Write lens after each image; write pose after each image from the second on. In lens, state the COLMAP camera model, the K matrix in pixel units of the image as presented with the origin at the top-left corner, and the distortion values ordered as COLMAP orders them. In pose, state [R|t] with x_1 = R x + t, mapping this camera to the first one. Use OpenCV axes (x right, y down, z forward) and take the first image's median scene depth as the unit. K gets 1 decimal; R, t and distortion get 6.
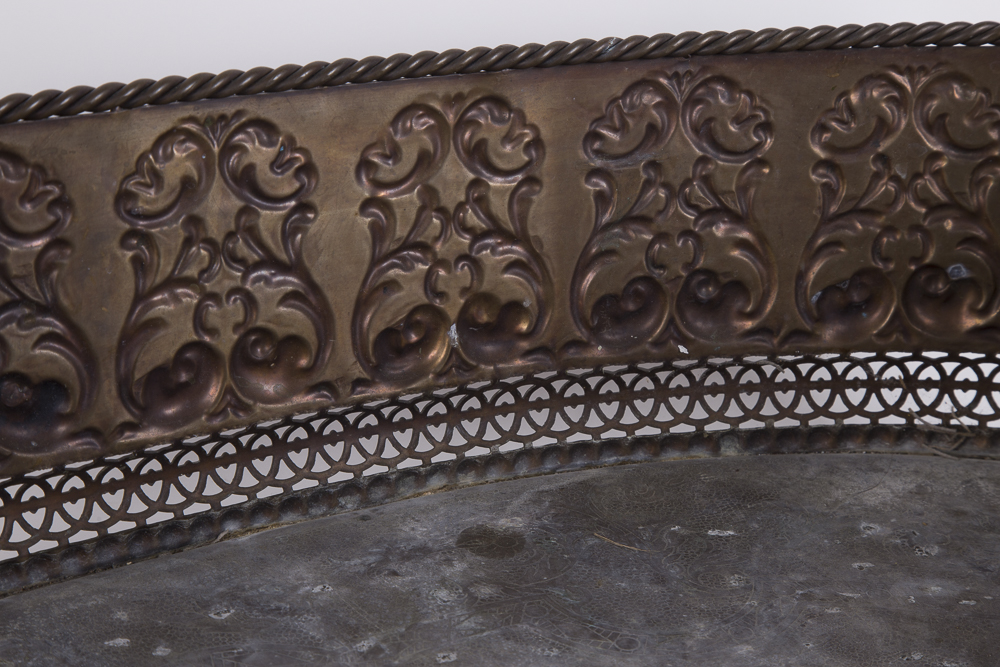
lens RADIAL K [[2167.0, 0, 500.0], [0, 2167.0, 333.5], [0, 0, 1]] dist [0.305582, 0.005856]
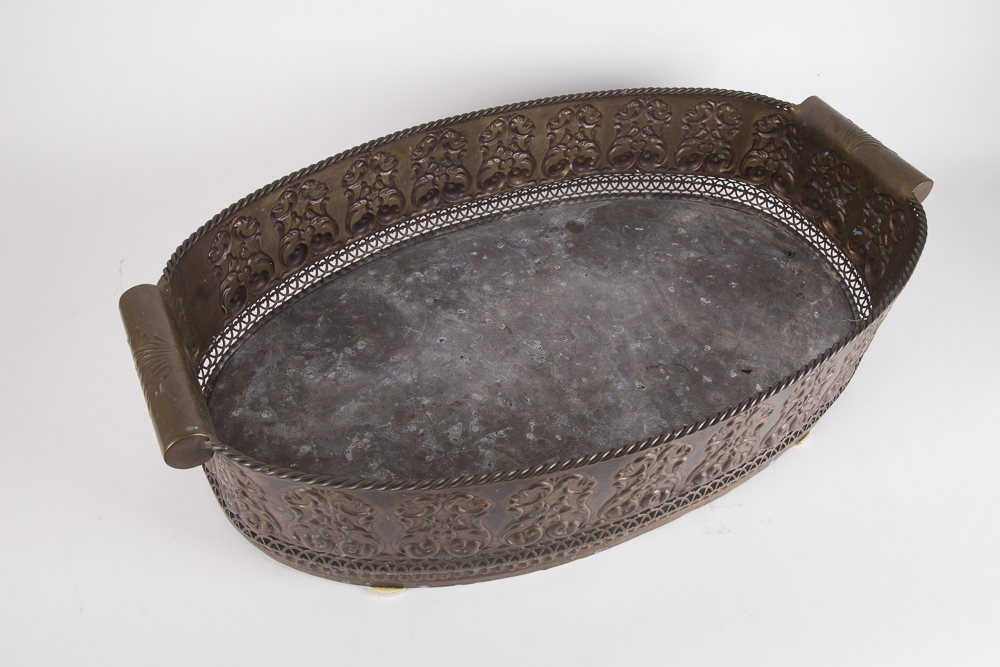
lens RADIAL K [[822.1, 0, 500.0], [0, 822.1, 333.5], [0, 0, 1]] dist [-0.051229, 0.002139]
pose [[0.987697, 0.121644, -0.098270, 0.028429], [-0.065801, 0.893360, 0.444498, -0.339706], [0.141861, -0.432563, 0.890373, -0.312668]]
